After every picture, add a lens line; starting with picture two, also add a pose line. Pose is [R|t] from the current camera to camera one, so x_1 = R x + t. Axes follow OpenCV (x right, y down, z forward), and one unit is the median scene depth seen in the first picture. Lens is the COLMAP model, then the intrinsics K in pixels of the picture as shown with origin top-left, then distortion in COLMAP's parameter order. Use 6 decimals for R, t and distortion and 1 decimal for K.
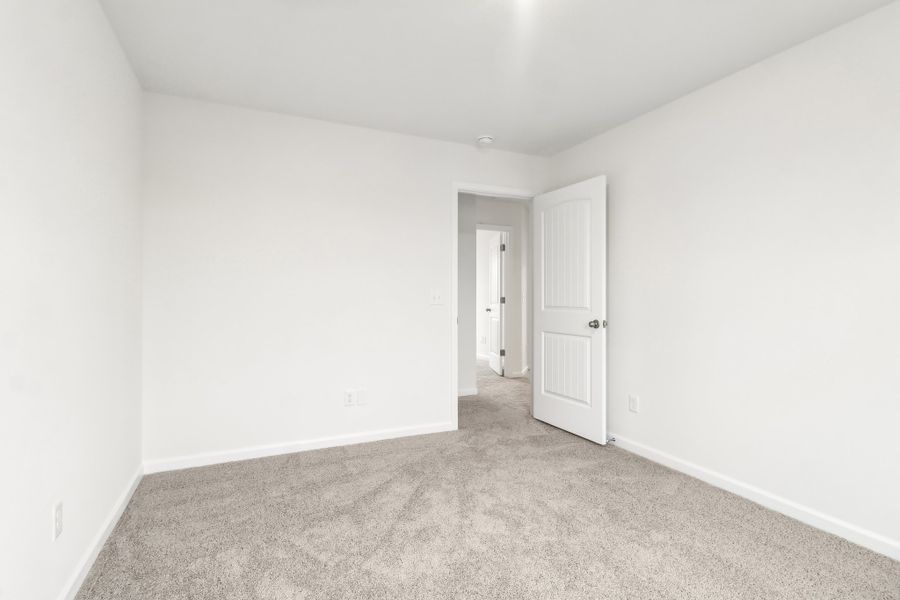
lens RADIAL K [[430.4, 0, 445.1], [0, 430.4, 284.4], [0, 0, 1]] dist [-0.003777, -0.003133]
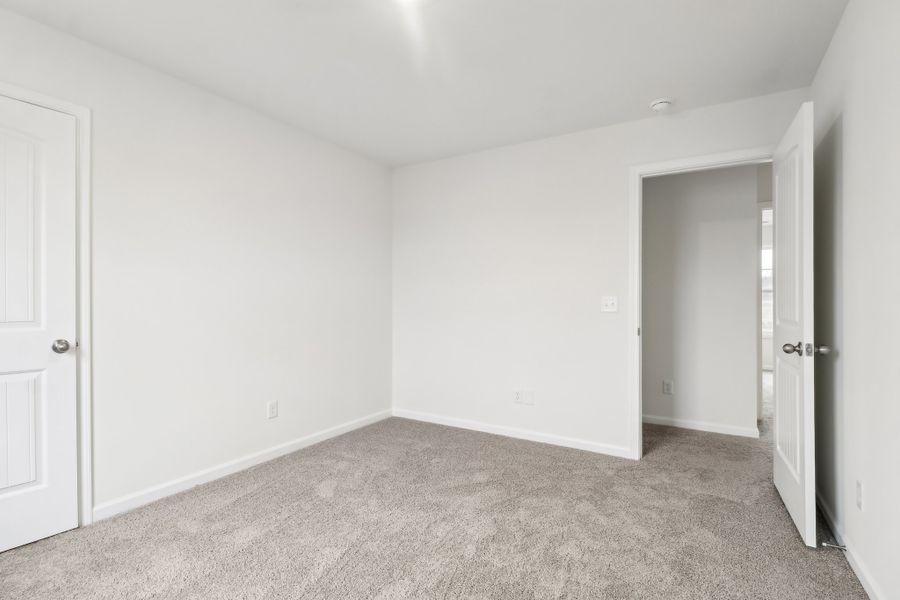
lens RADIAL K [[430.4, 0, 446.3], [0, 430.4, 302.7], [0, 0, 1]] dist [-0.003777, -0.003133]
pose [[0.554043, 0.001785, -0.832486, 0.565899], [0.021154, 0.999645, 0.016223, 0.005649], [0.832219, -0.026598, 0.553808, 0.239776]]
